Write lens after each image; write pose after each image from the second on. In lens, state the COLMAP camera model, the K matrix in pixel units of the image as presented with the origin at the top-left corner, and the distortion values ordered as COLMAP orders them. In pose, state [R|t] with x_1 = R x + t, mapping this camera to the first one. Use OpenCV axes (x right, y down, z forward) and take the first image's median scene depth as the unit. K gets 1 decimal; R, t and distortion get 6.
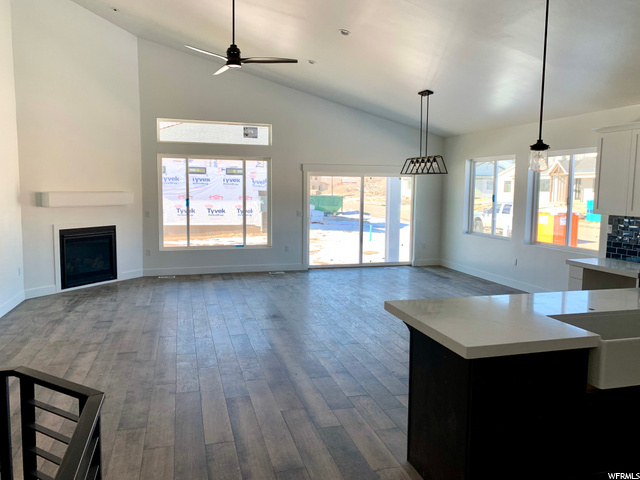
lens RADIAL K [[489.6, 0, 321.3], [0, 489.6, 225.5], [0, 0, 1]] dist [-0.003791, -0.004248]
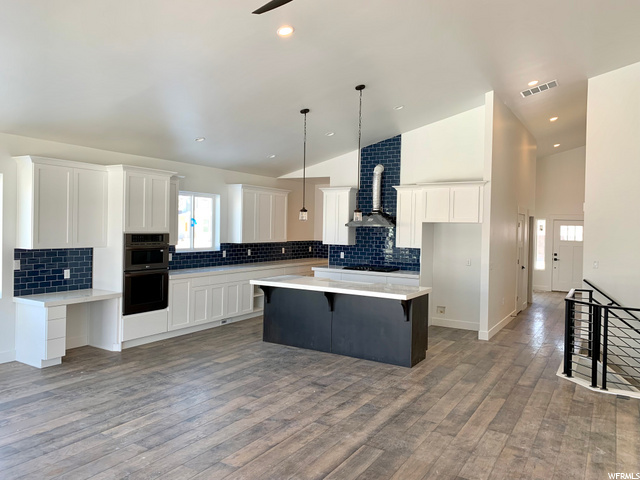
lens RADIAL K [[488.0, 0, 320.0], [0, 488.0, 240.0], [0, 0, 1]] dist [0.008946, -0.004068]
pose [[-0.678871, -0.047487, 0.732721, -0.465641], [0.028739, 0.995423, 0.091139, -0.105971], [-0.733695, 0.082930, -0.674399, 1.196085]]
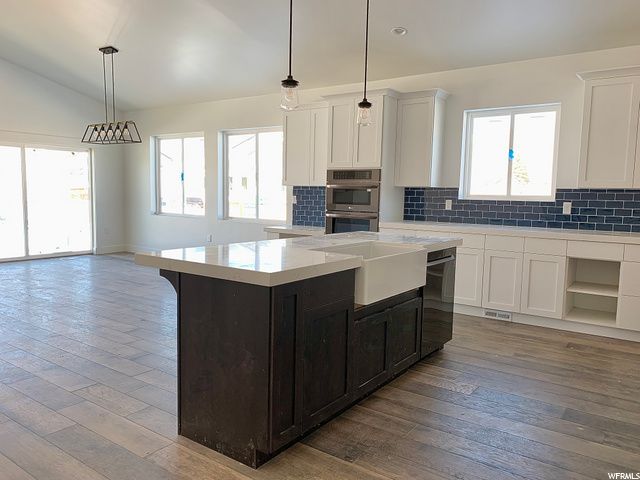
lens RADIAL K [[488.0, 0, 320.0], [0, 488.0, 240.0], [0, 0, 1]] dist [0.008946, -0.004068]
pose [[0.781131, -0.059012, 0.621572, -0.065285], [0.041130, 0.998224, 0.043084, 0.054476], [-0.623011, -0.008090, 0.782171, 0.085924]]
